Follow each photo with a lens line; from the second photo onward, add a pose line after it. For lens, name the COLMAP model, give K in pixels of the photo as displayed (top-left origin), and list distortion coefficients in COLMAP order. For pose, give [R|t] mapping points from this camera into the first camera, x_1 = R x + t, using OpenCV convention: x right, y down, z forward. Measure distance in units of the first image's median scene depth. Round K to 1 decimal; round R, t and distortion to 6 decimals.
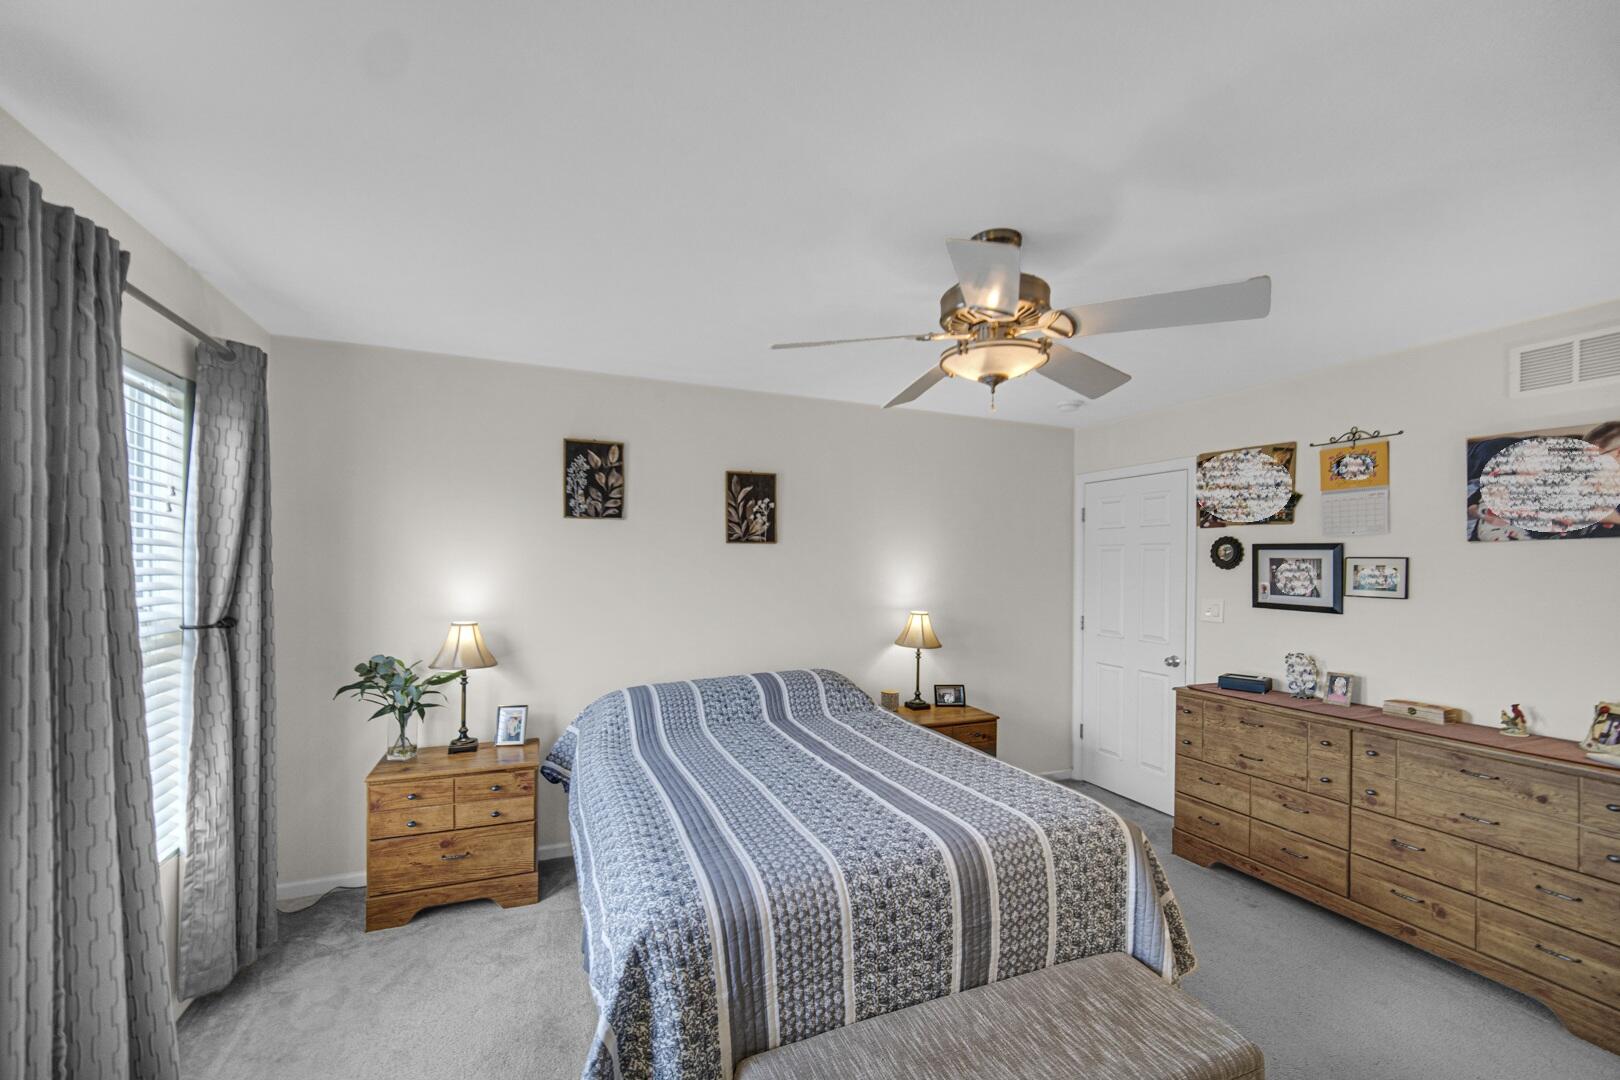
lens RADIAL K [[652.6, 0, 802.9], [0, 652.6, 560.4], [0, 0, 1]] dist [-0.000583, -0.000201]
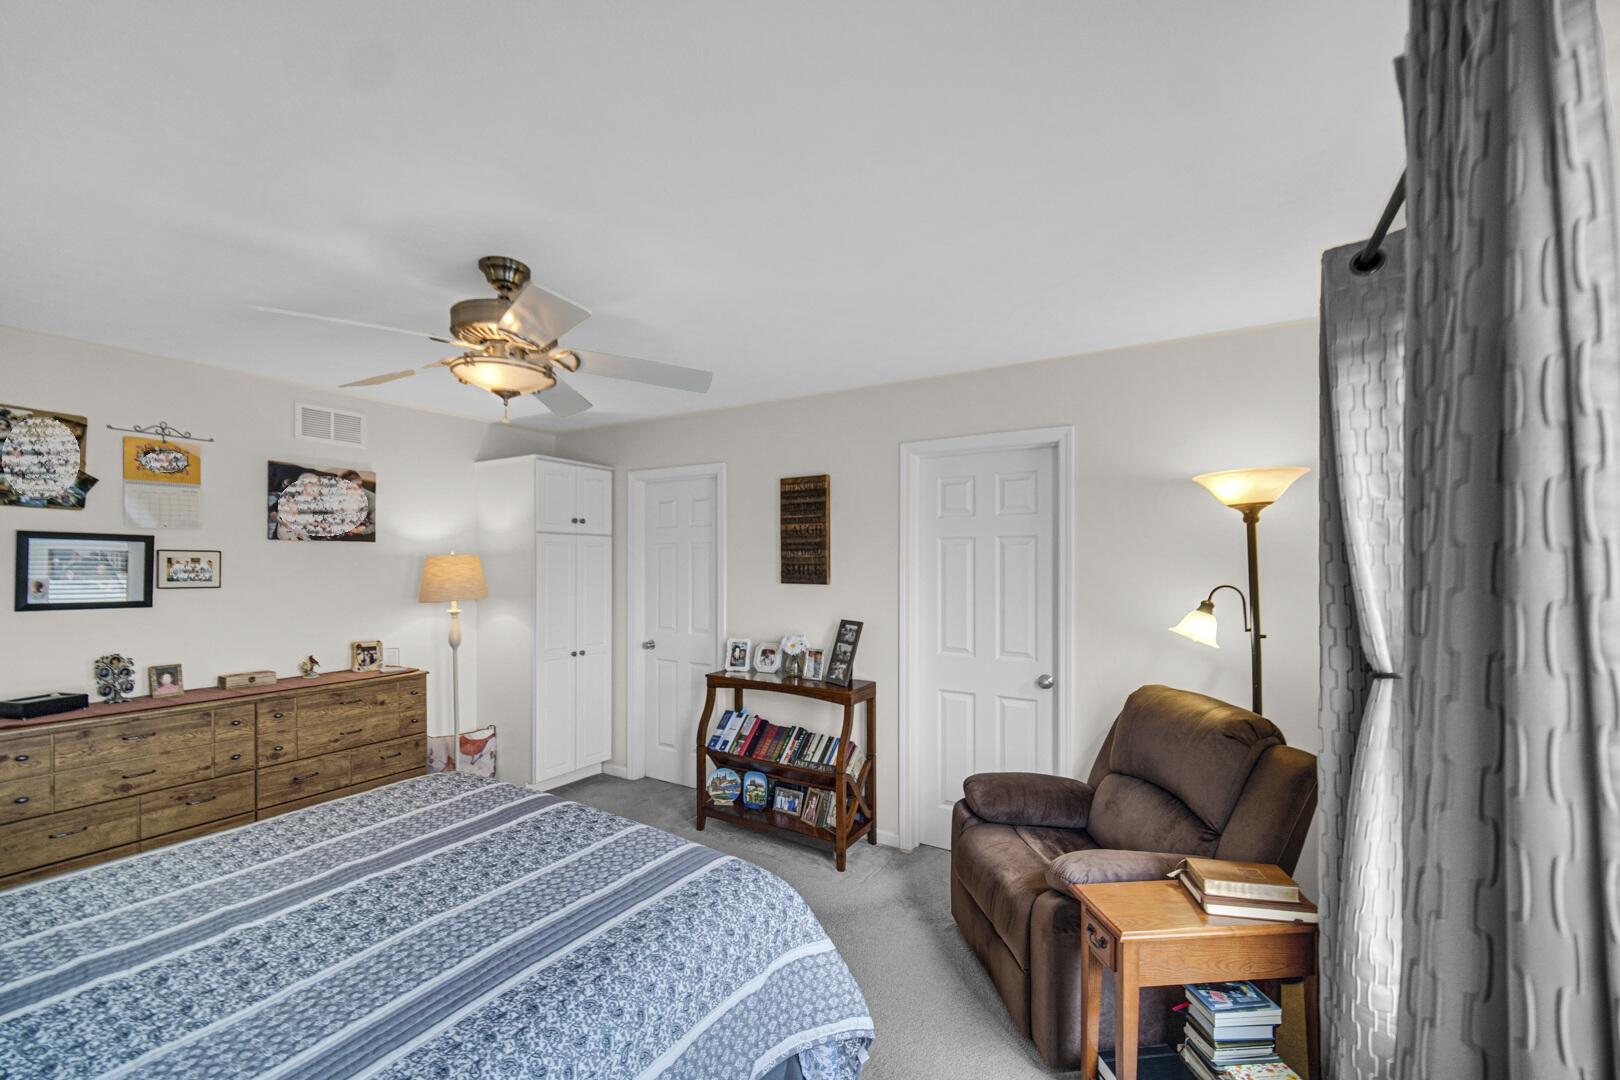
lens RADIAL K [[652.6, 0, 802.9], [0, 652.6, 560.4], [0, 0, 1]] dist [-0.000583, -0.000201]
pose [[-0.589457, -0.007295, 0.807767, -0.566046], [-0.012887, 0.999917, -0.000374, -0.001113], [-0.807697, -0.010630, -0.589502, 0.797131]]
